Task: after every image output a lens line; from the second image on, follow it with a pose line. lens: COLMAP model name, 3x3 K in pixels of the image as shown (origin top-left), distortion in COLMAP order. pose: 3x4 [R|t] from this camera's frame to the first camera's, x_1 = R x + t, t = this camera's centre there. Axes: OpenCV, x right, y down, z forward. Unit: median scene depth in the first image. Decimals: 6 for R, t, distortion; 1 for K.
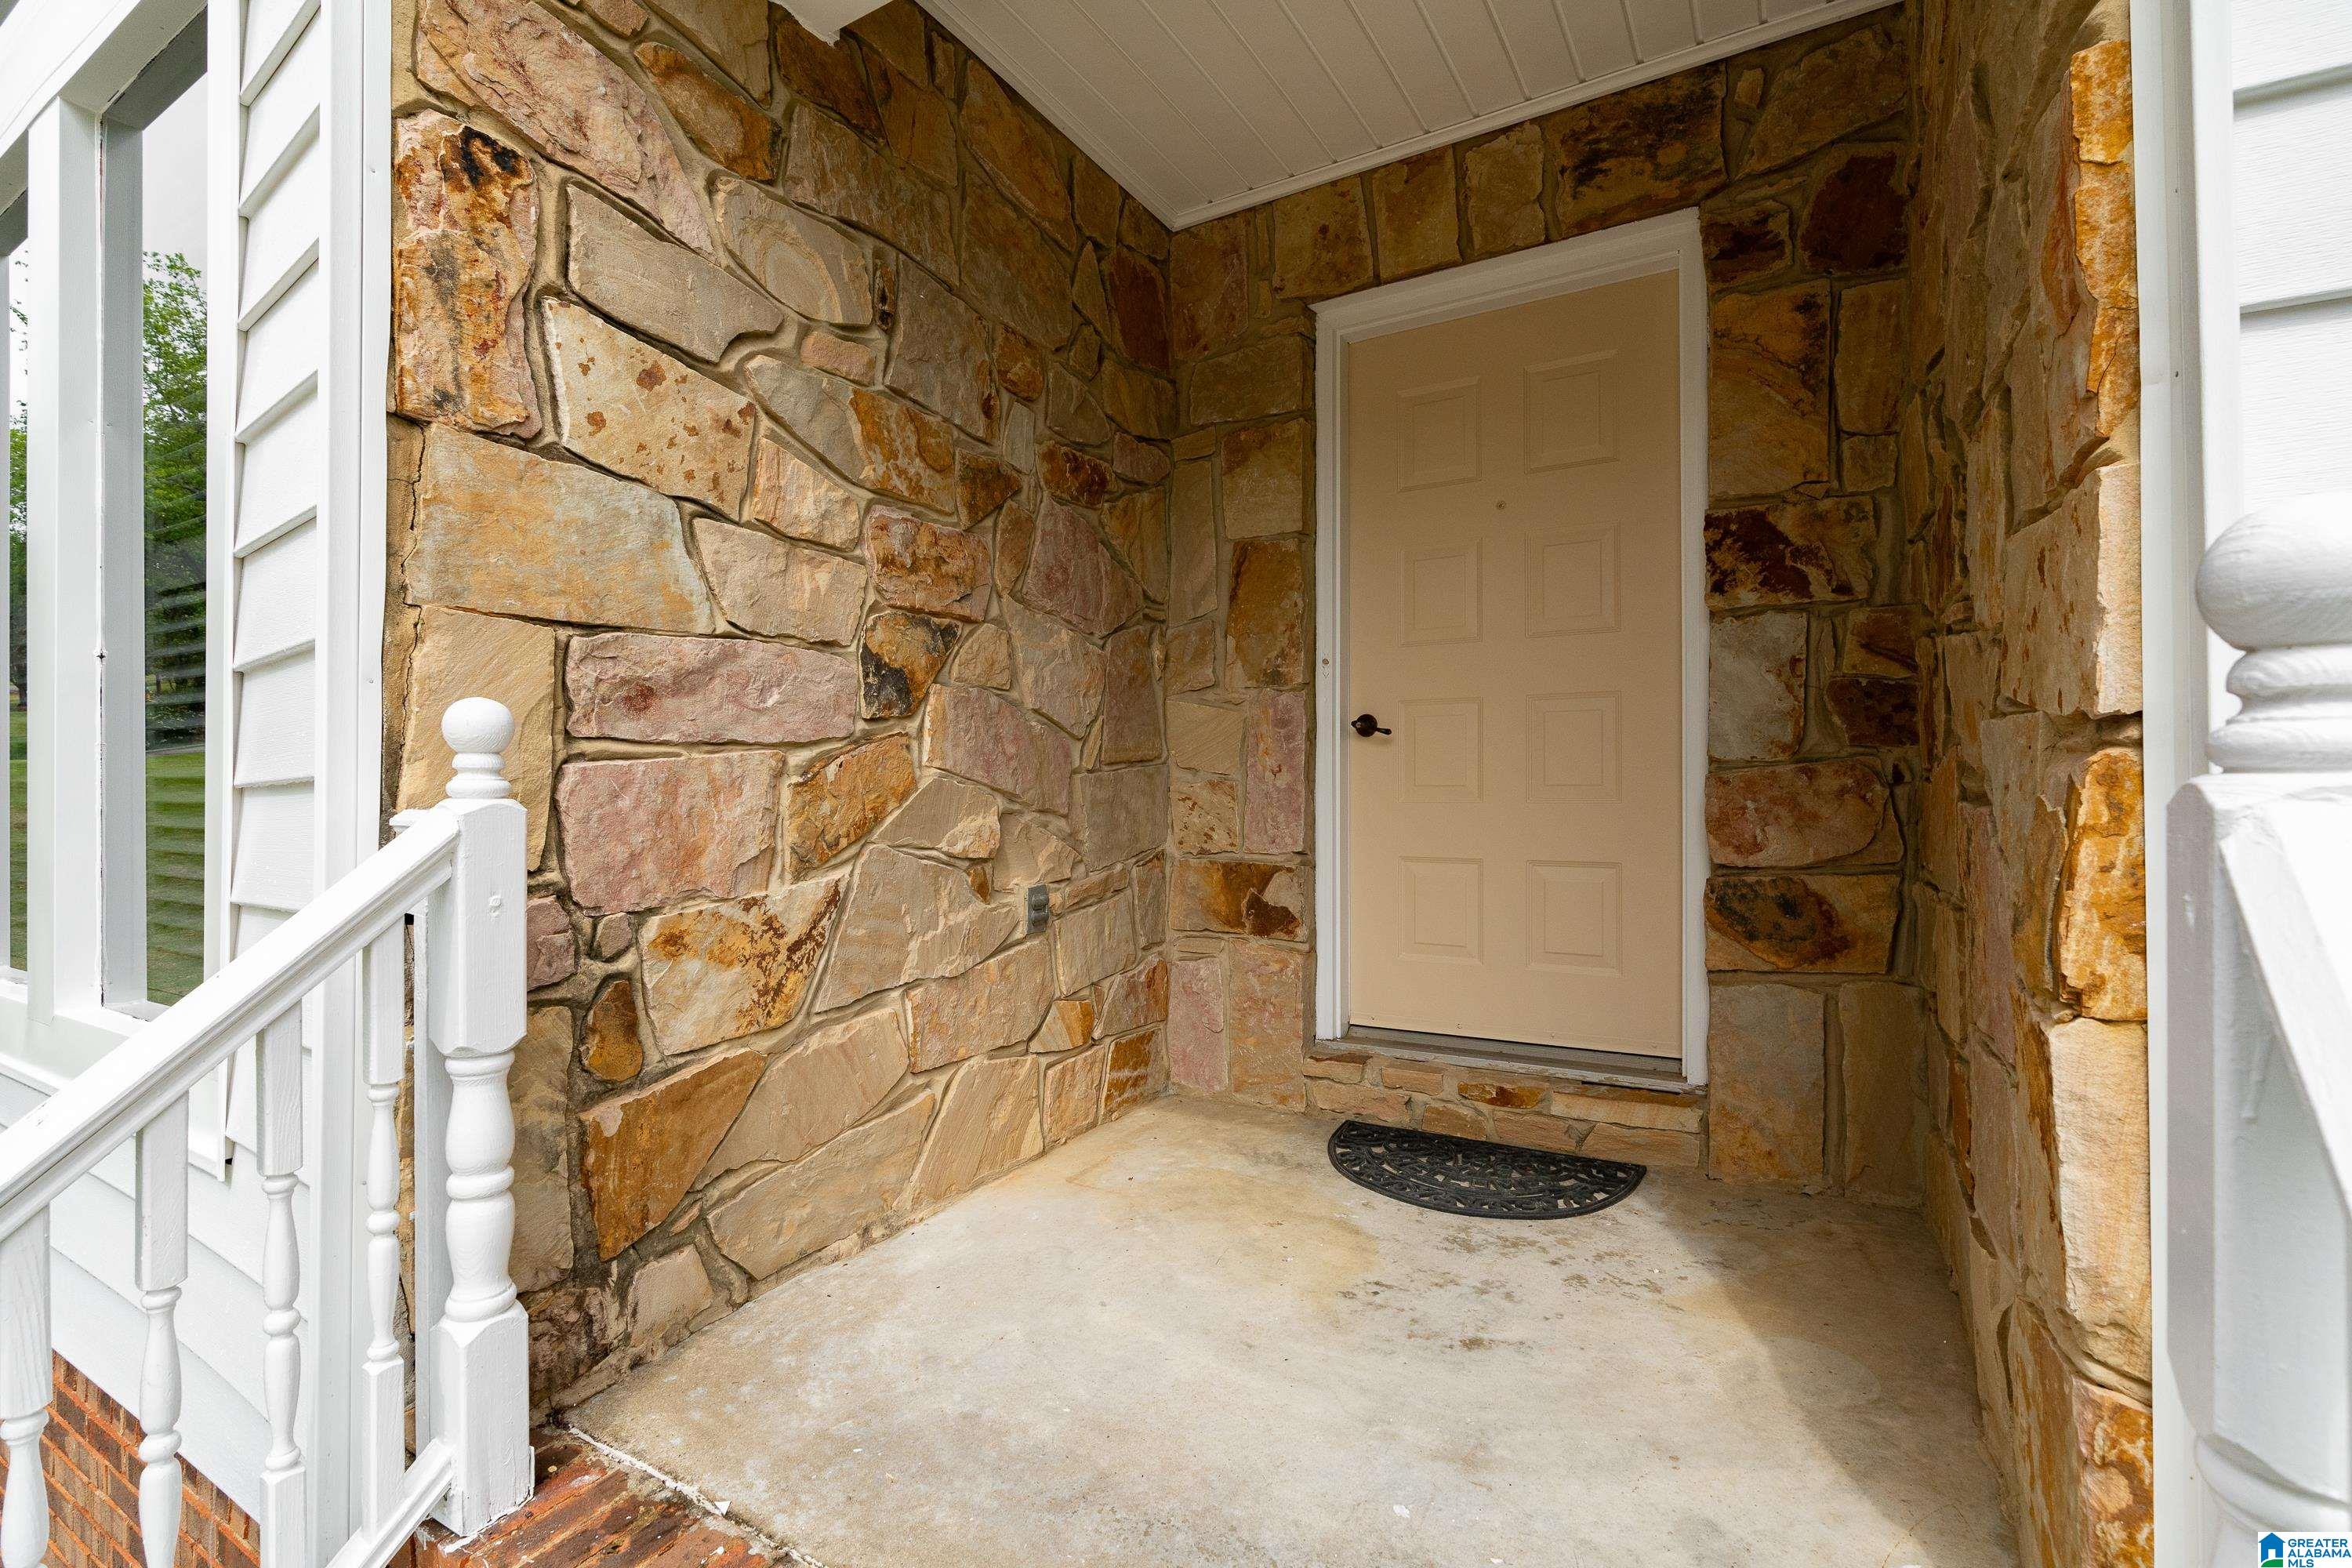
lens RADIAL K [[1071.9, 0, 1194.2], [0, 1071.9, 780.7], [0, 0, 1]] dist [0.017052, 0.000728]
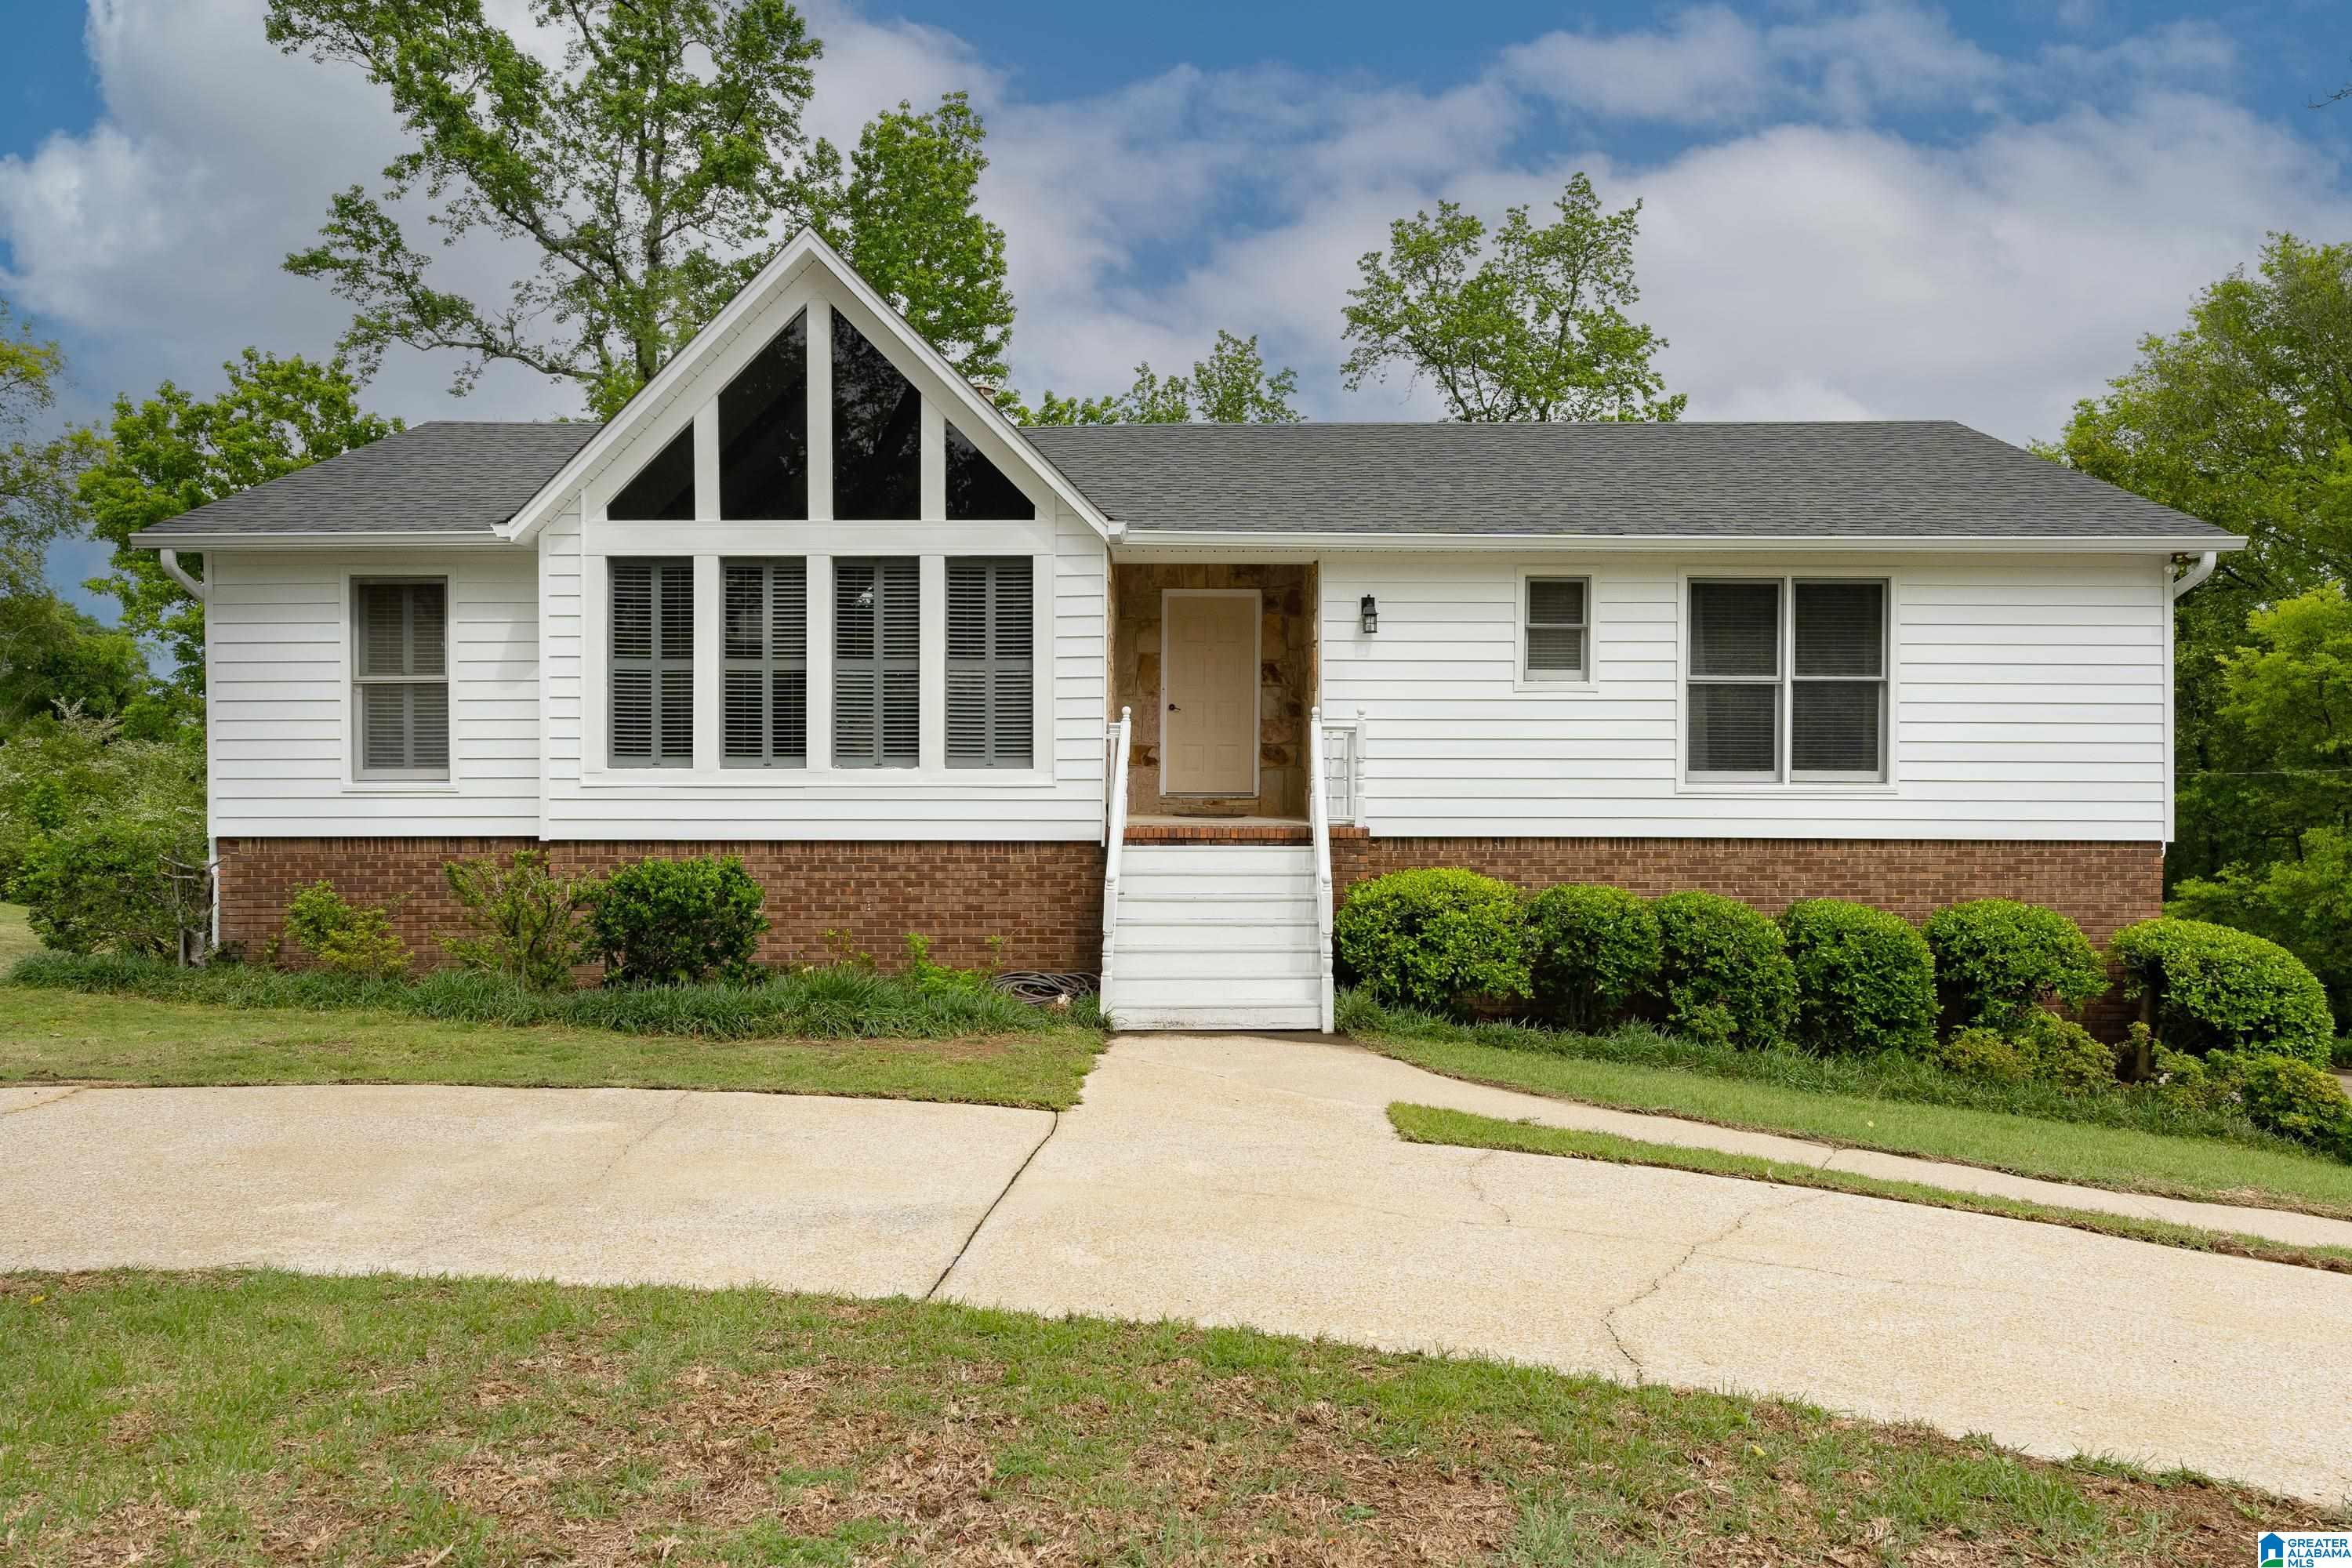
lens RADIAL K [[1499.8, 0, 1182.0], [0, 1499.8, 780.0], [0, 0, 1]] dist [-0.008128, -0.001242]
pose [[0.867263, 0.000739, 0.497849, -2.768997], [-0.015763, 0.999538, 0.025974, 0.071307], [-0.497600, -0.030374, 0.866875, -4.029386]]
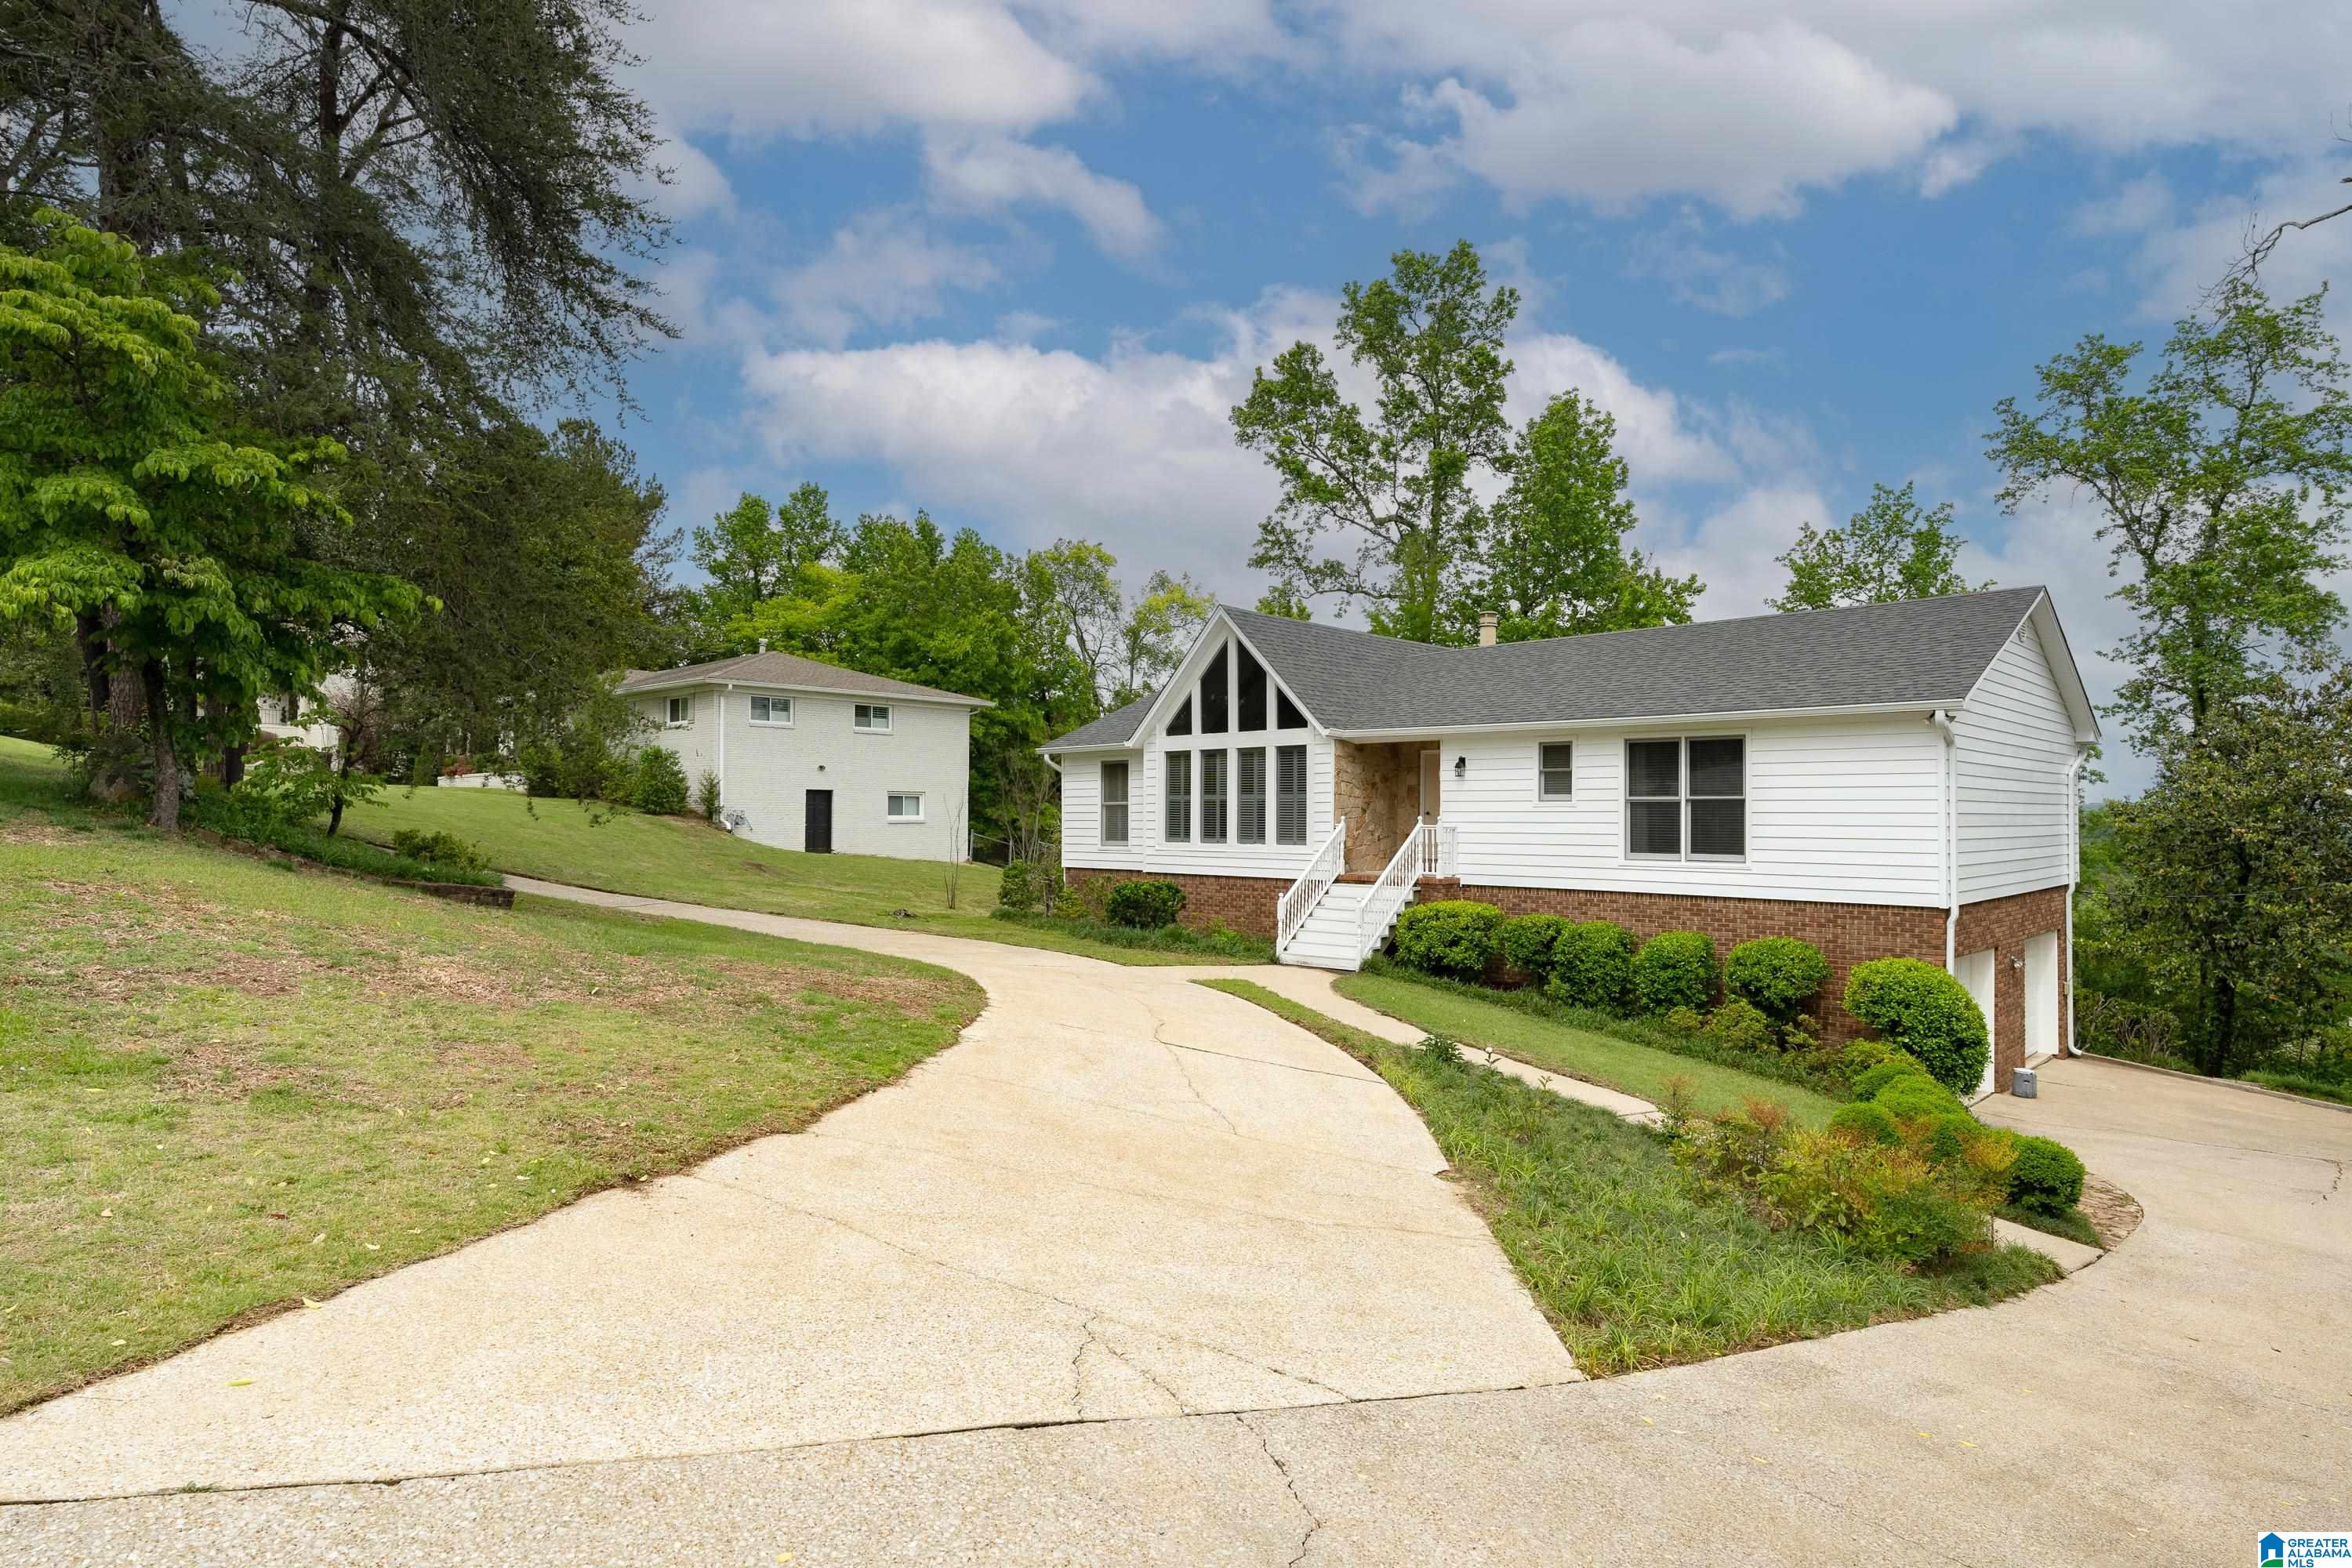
lens RADIAL K [[1272.1, 0, 1181.4], [0, 1272.1, 791.1], [0, 0, 1]] dist [0.000472, 0.000710]
pose [[0.969333, 0.005455, -0.245691, 0.747132], [-0.006478, 0.999973, -0.003356, -0.182558], [0.245666, 0.004845, 0.969342, -8.491611]]
